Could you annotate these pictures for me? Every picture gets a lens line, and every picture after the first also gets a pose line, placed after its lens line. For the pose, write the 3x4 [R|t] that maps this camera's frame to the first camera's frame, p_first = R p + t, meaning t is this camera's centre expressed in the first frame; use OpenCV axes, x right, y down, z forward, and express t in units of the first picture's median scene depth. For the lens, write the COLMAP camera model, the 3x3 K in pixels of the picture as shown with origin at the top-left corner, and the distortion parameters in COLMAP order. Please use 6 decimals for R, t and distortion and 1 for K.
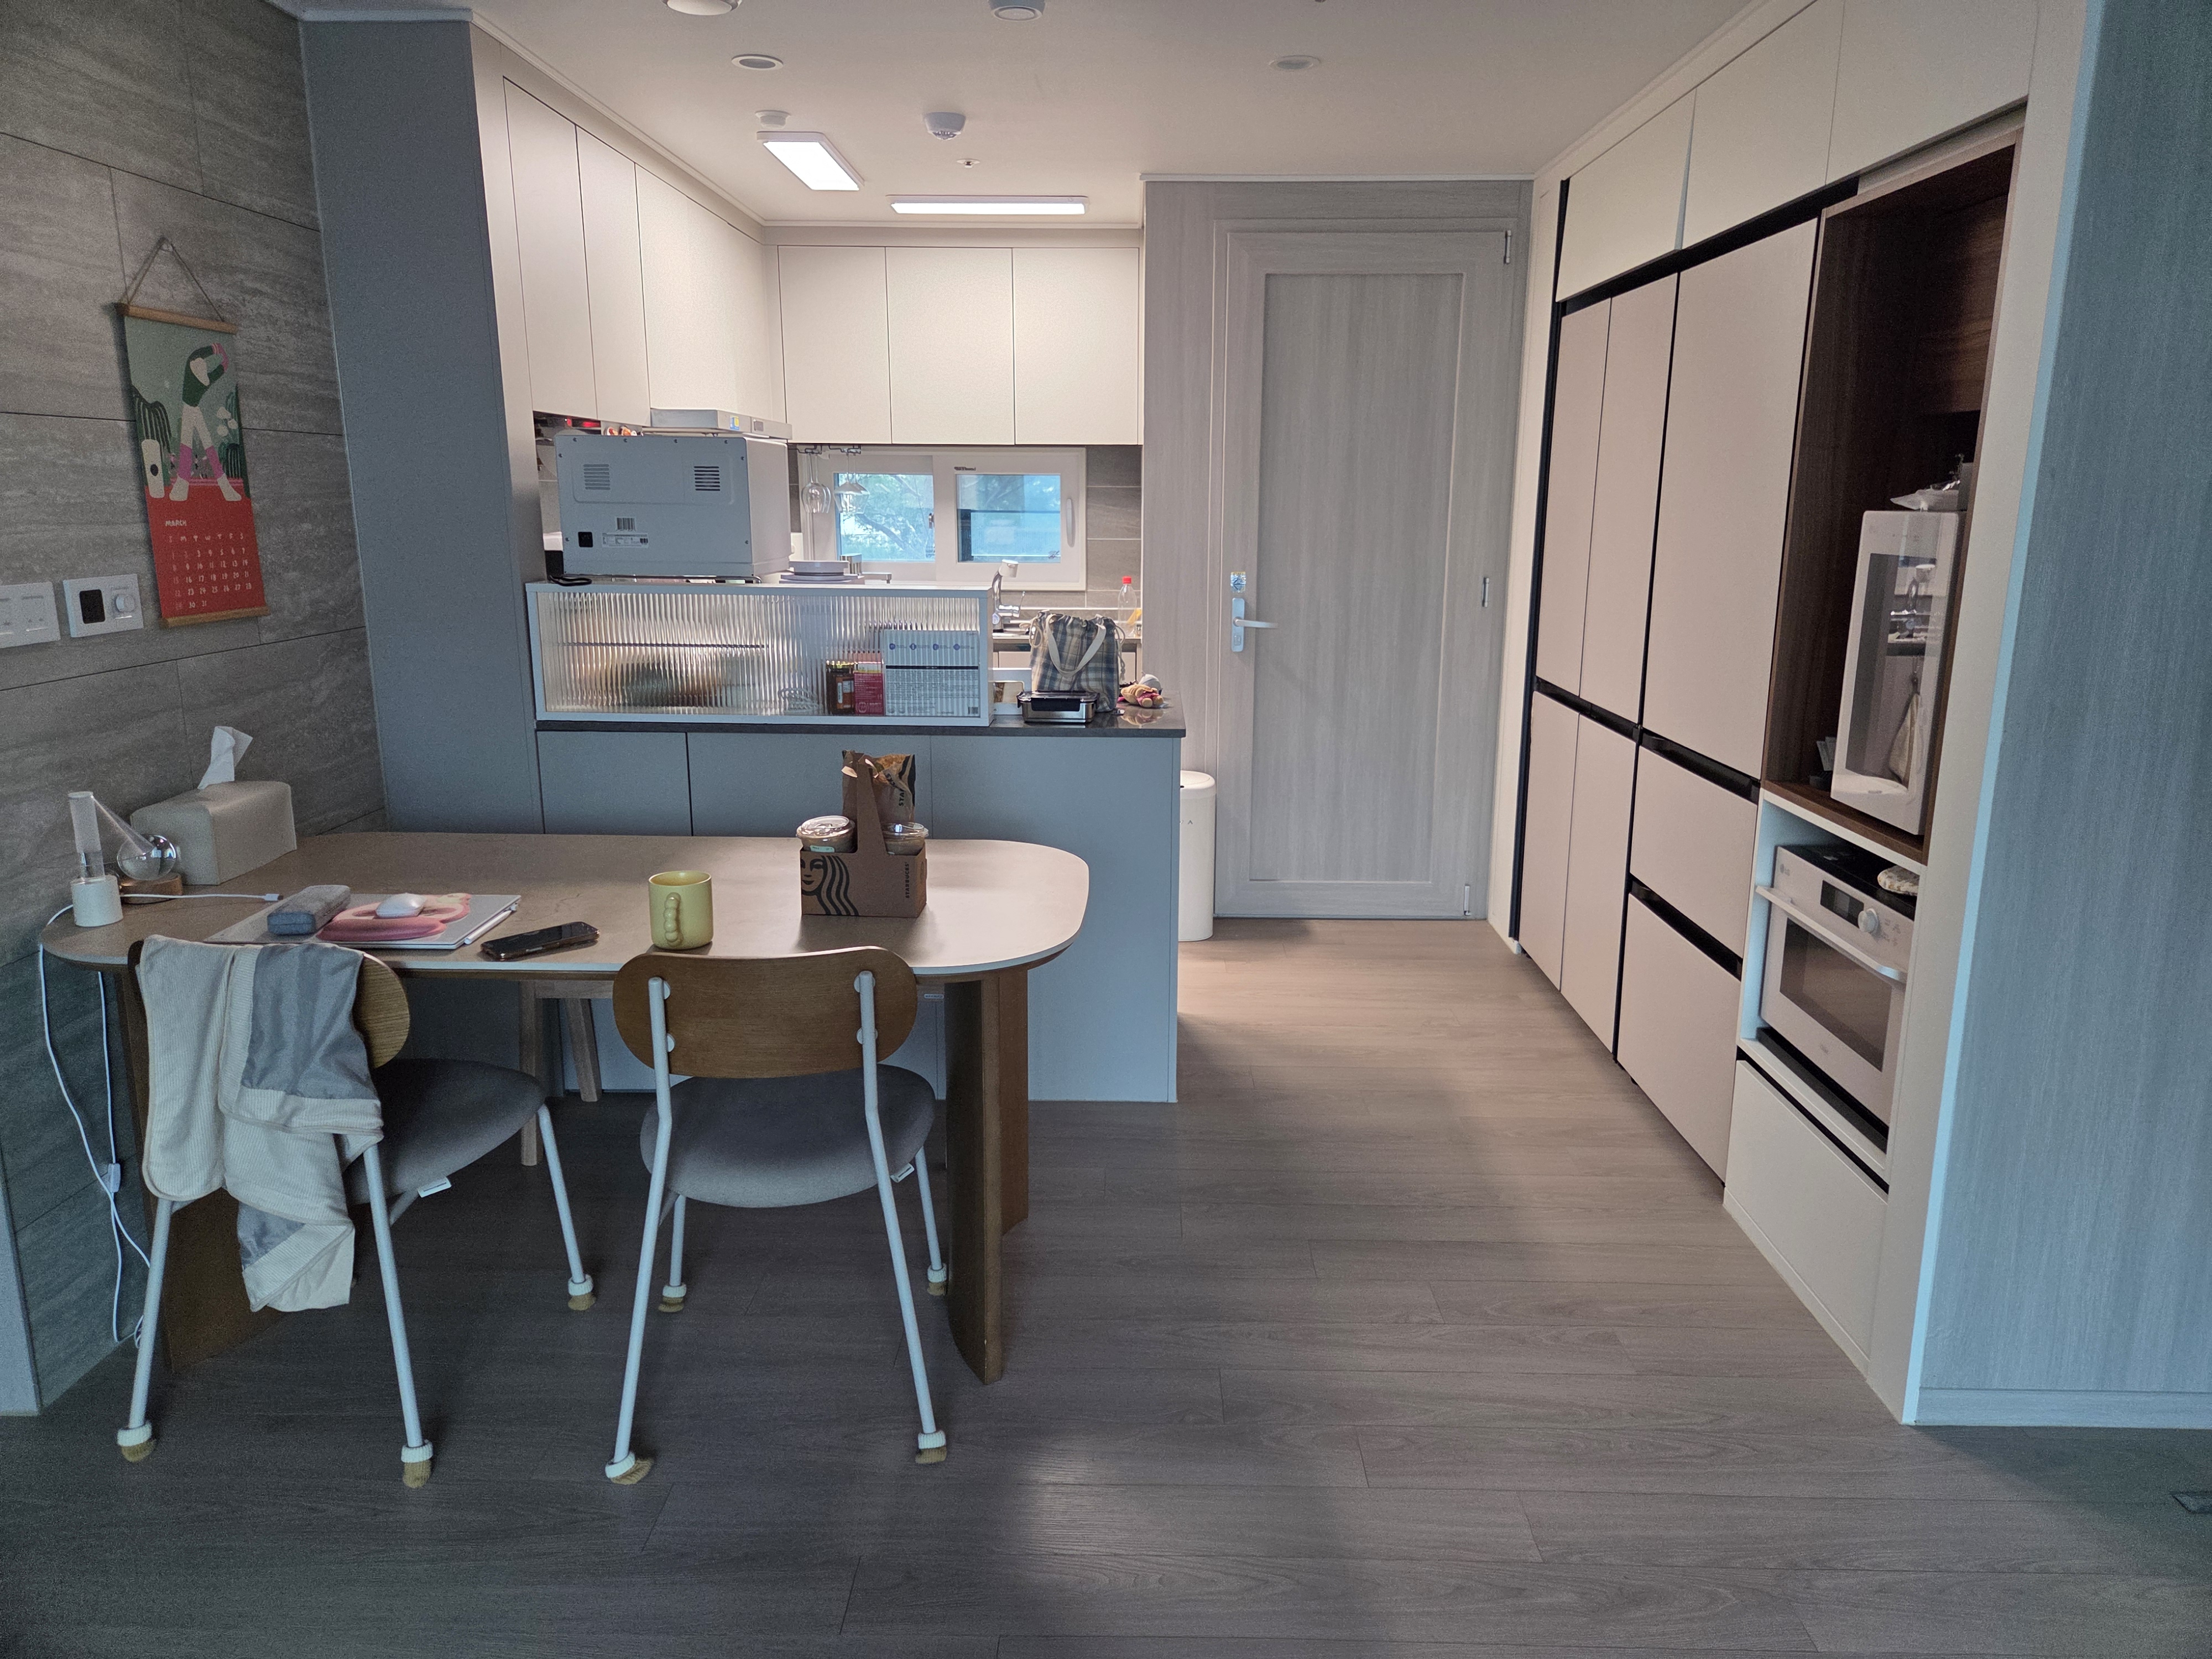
lens RADIAL K [[1494.3, 0, 1115.7], [0, 1494.3, 825.5], [0, 0, 1]] dist [0.047806, -0.042211]
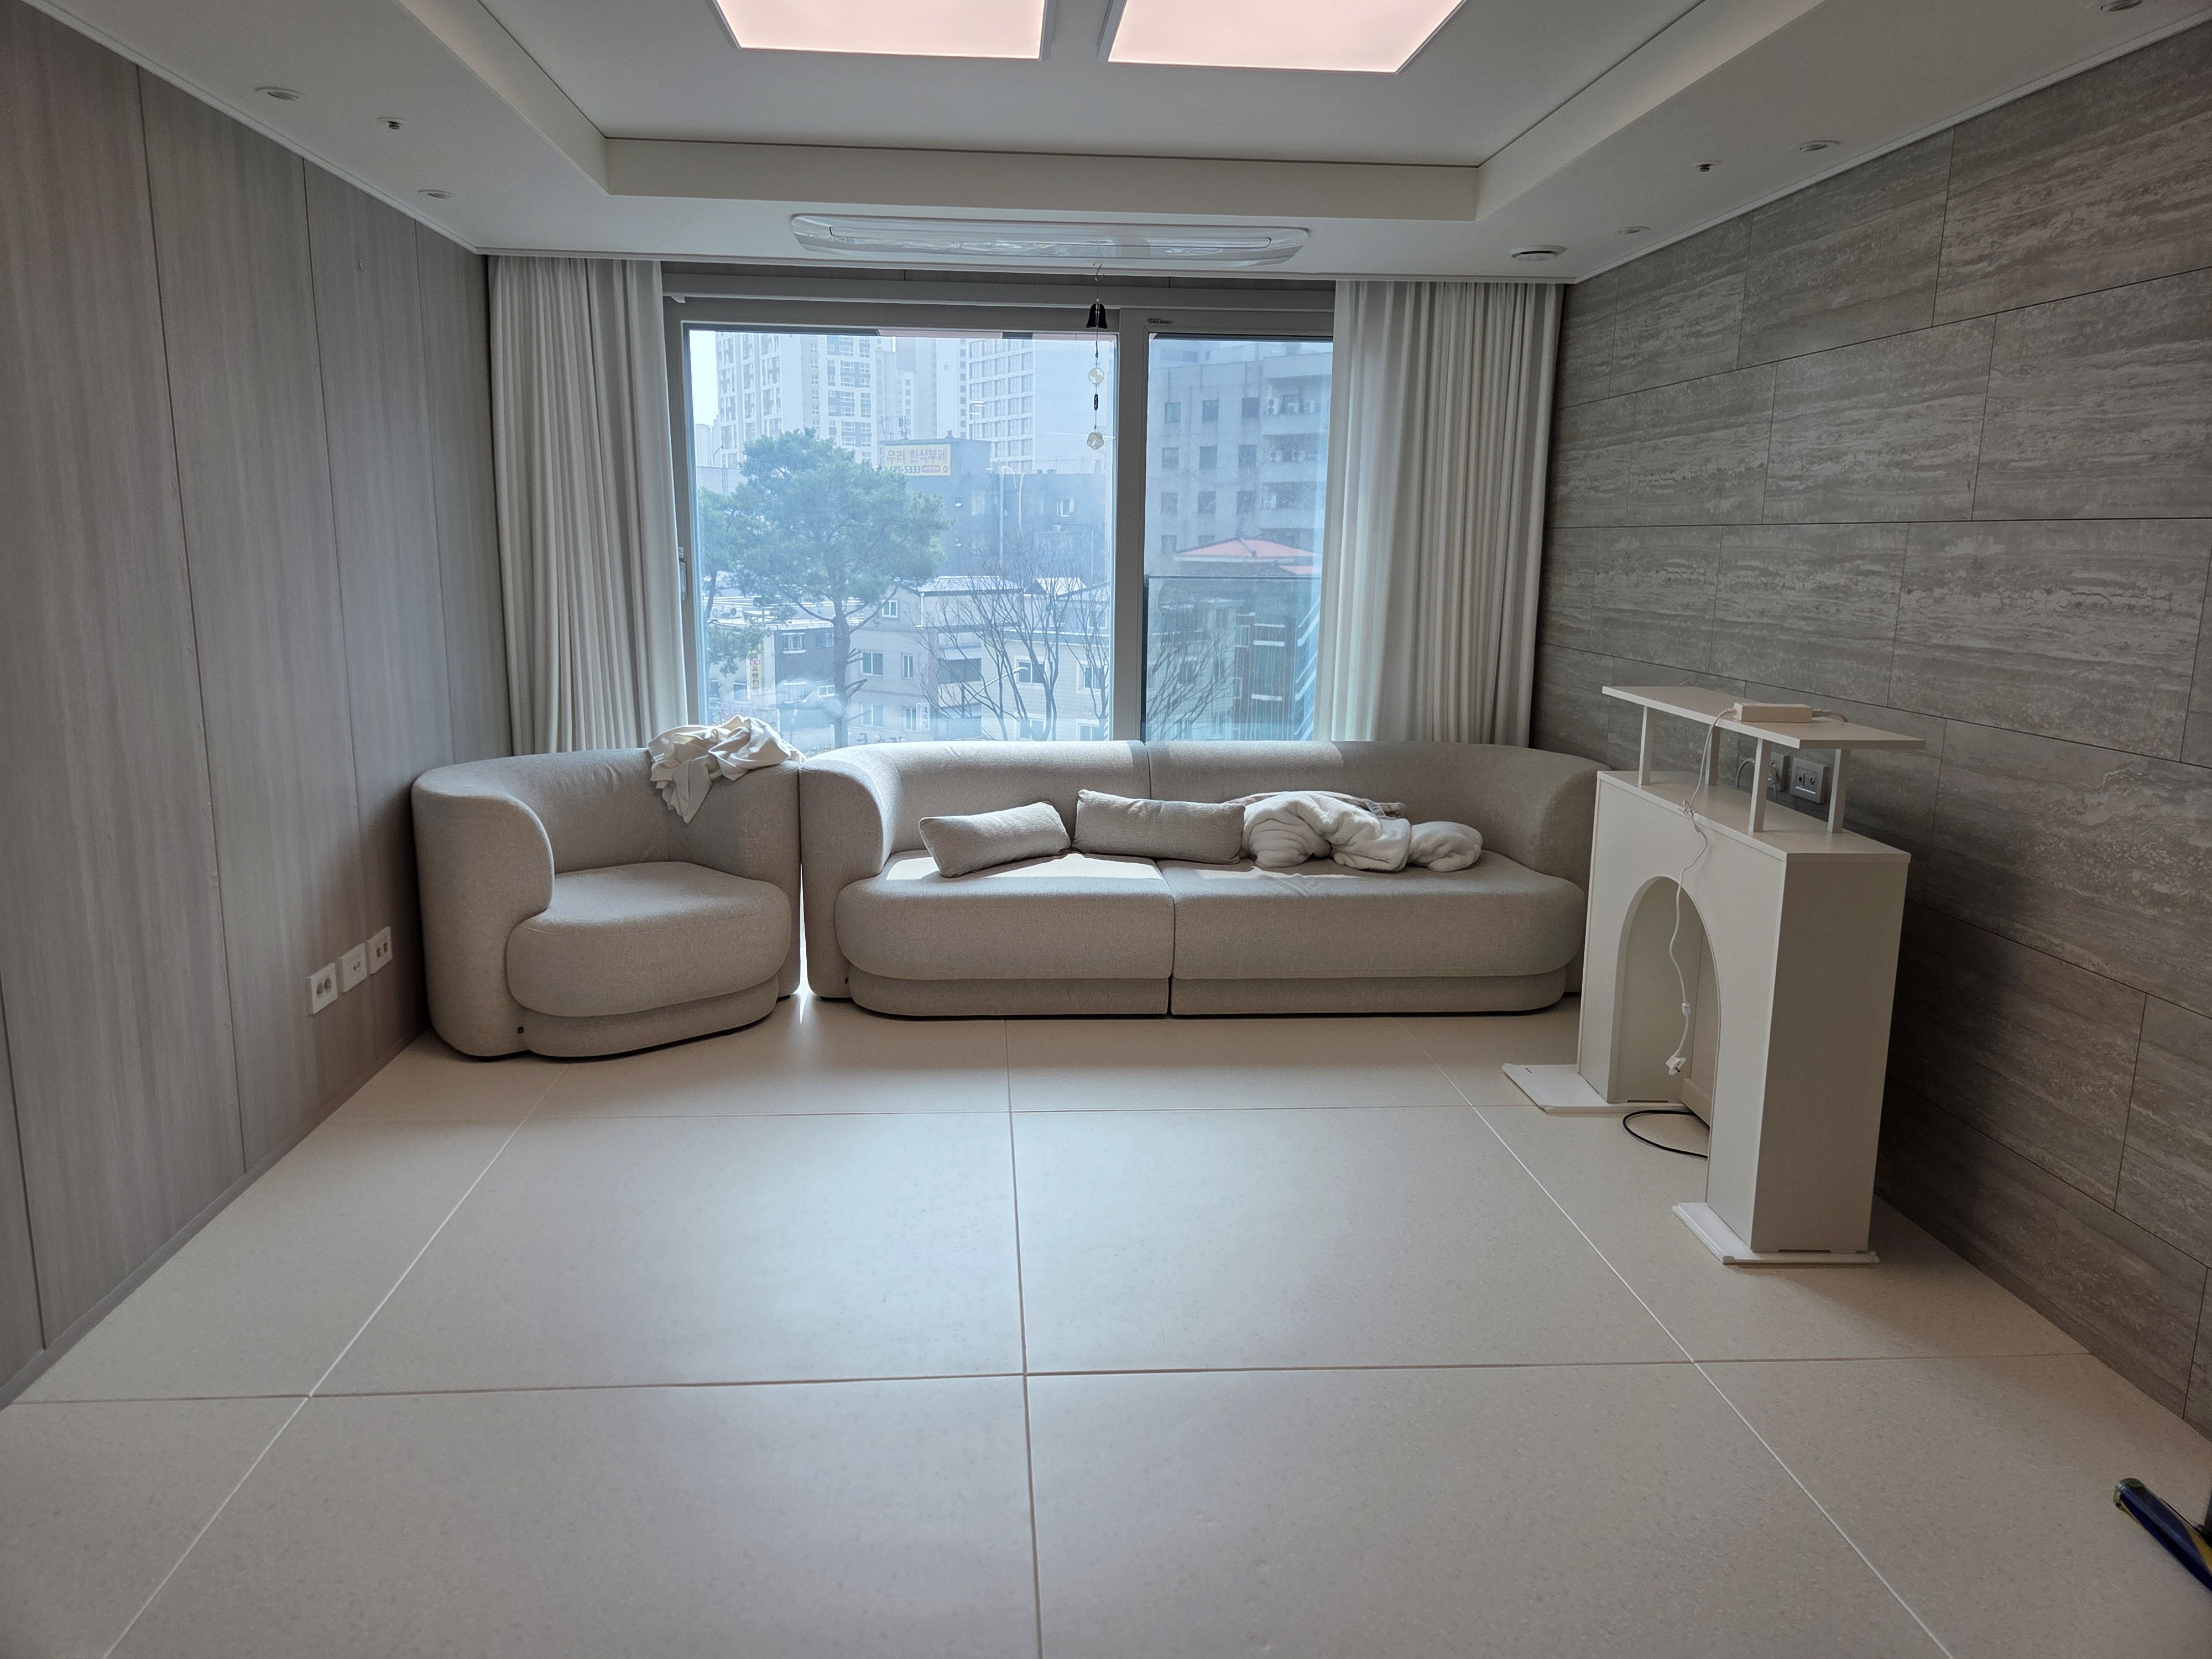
lens RADIAL K [[1494.3, 0, 1093.5], [0, 1494.3, 829.1], [0, 0, 1]] dist [0.047806, -0.042211]
pose [[-0.995816, 0.003425, -0.091322, 0.145937], [-0.033355, 0.916735, 0.398101, -0.616012], [0.085082, 0.399481, -0.912785, 2.098852]]
